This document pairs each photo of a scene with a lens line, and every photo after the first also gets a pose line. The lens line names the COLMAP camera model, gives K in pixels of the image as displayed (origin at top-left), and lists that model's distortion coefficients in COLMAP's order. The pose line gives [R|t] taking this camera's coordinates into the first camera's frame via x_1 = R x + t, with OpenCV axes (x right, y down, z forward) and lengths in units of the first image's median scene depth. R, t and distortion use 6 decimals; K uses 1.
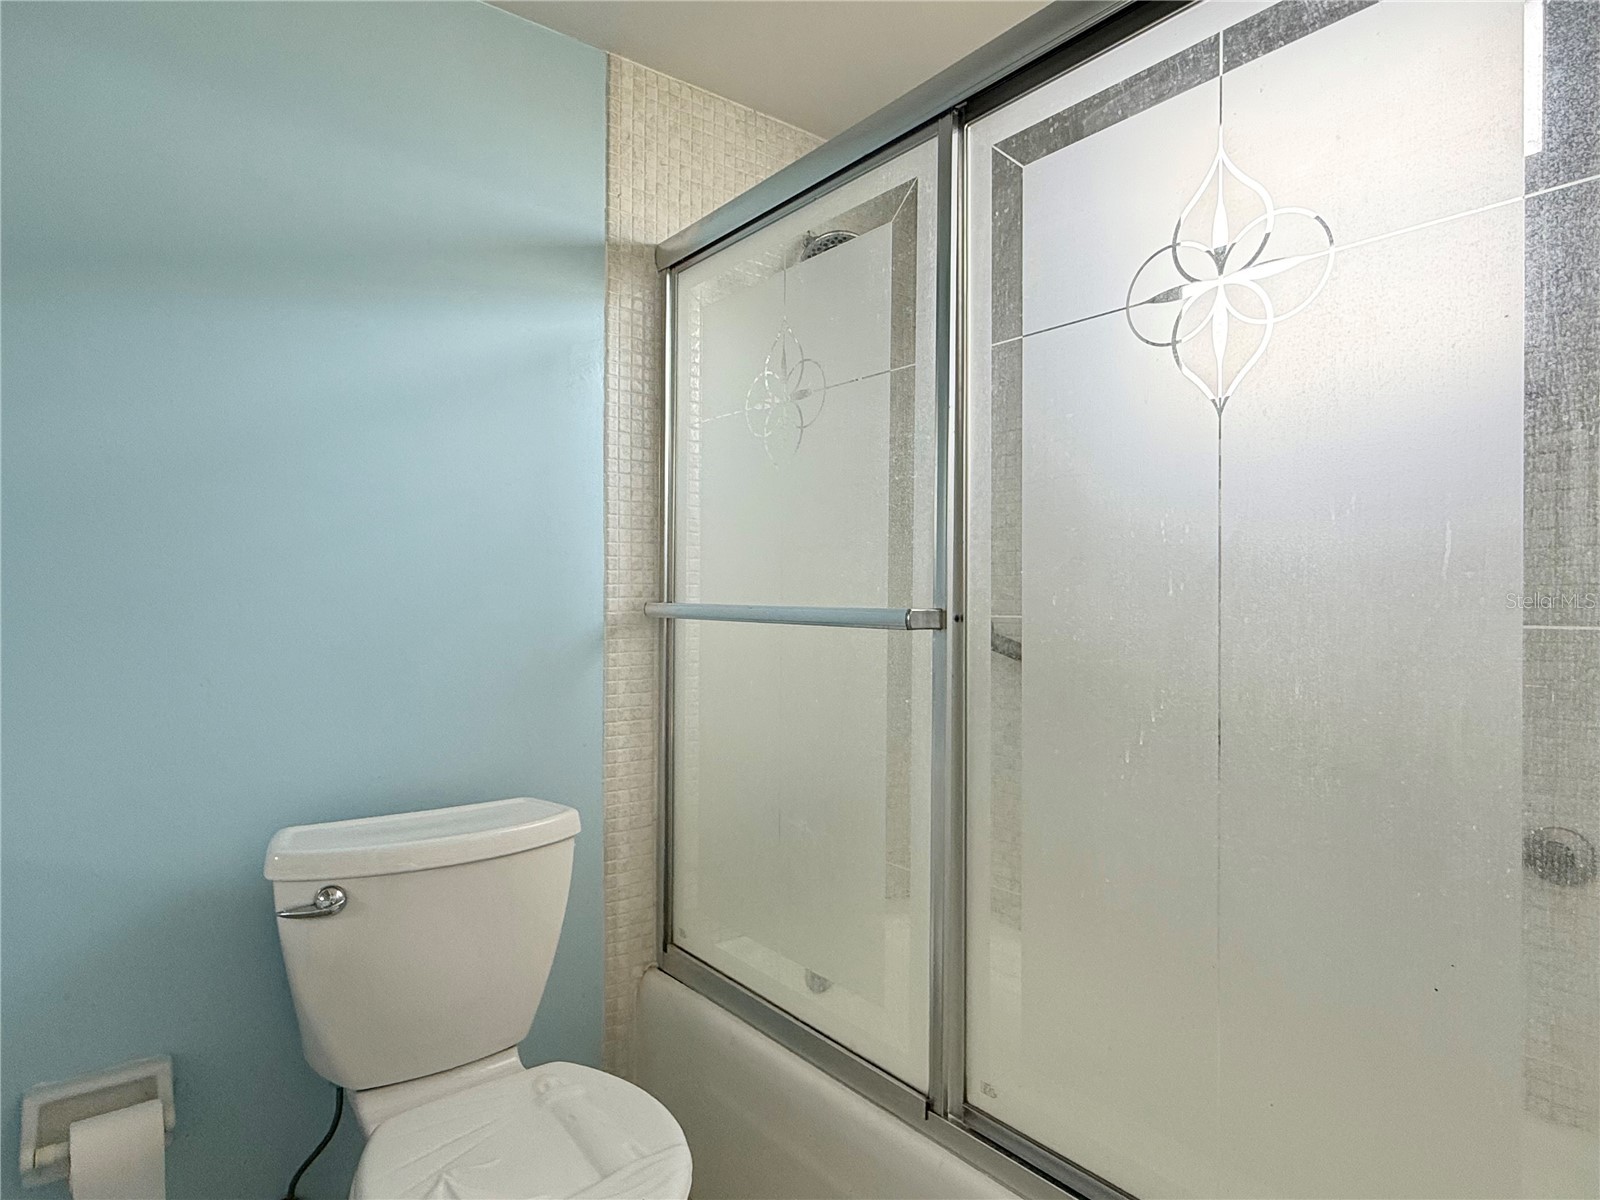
lens RADIAL K [[885.9, 0, 803.8], [0, 885.9, 600.6], [0, 0, 1]] dist [-0.005401, 0.002126]
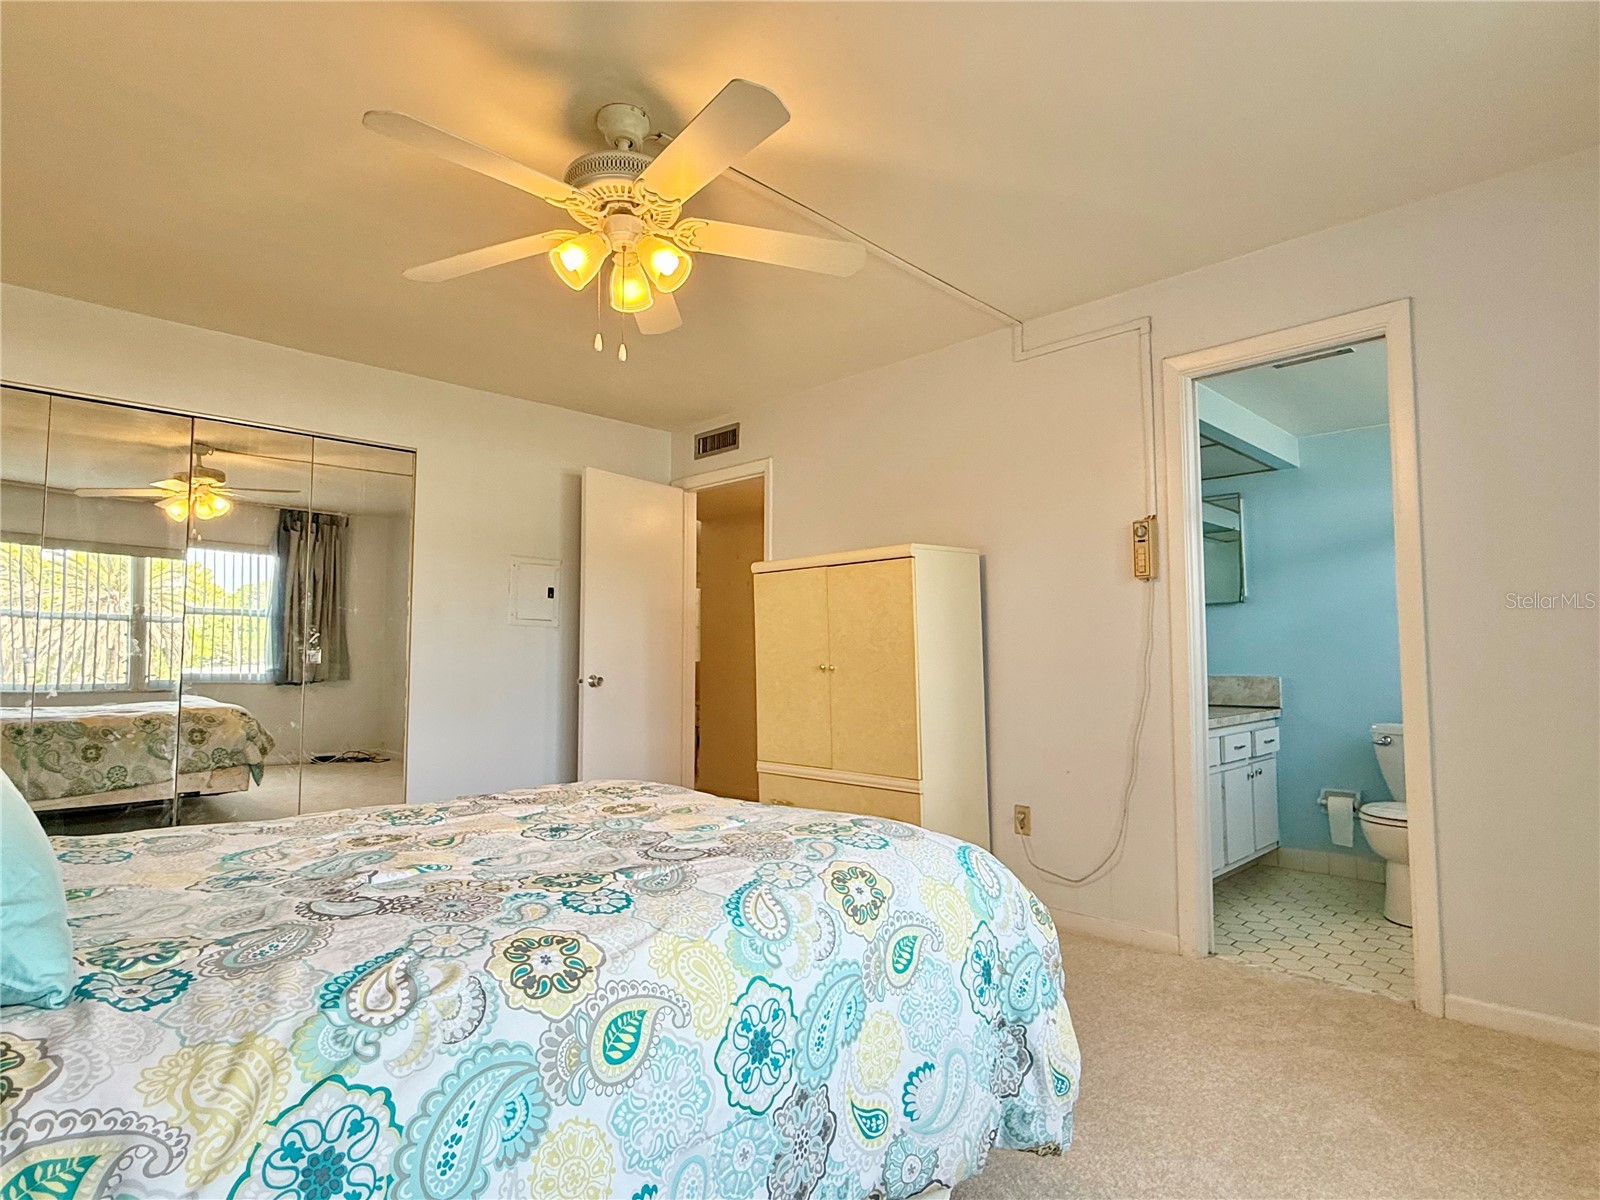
lens RADIAL K [[885.9, 0, 799.0], [0, 885.9, 607.9], [0, 0, 1]] dist [-0.005401, 0.002126]
pose [[0.116318, -0.071334, -0.990647, 1.634363], [0.001694, 0.997430, -0.071623, 0.055456], [0.993211, 0.006653, 0.116140, -1.007388]]
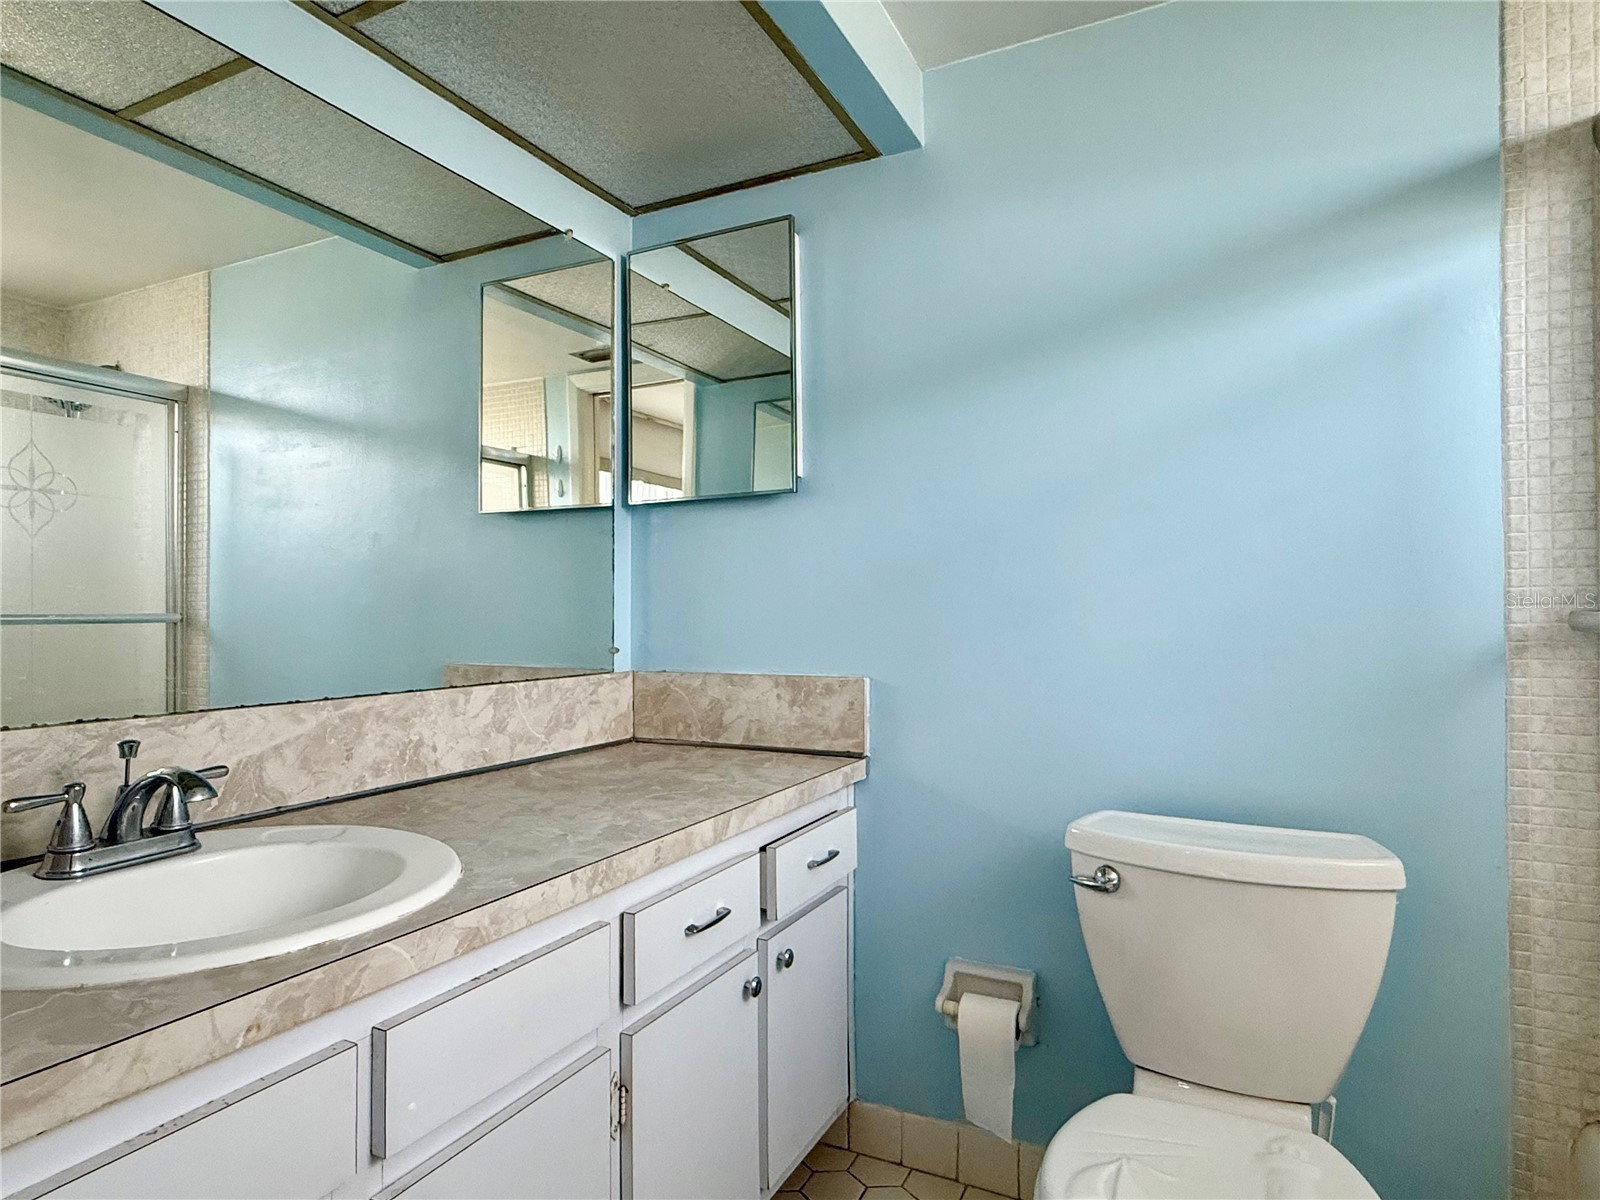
lens RADIAL K [[885.9, 0, 809.8], [0, 885.9, 609.5], [0, 0, 1]] dist [-0.005401, 0.002126]
pose [[0.430843, -0.016388, -0.902278, 0.209101], [0.002212, 0.999851, -0.017105, 0.012230], [0.902424, 0.005374, 0.430815, 0.120166]]
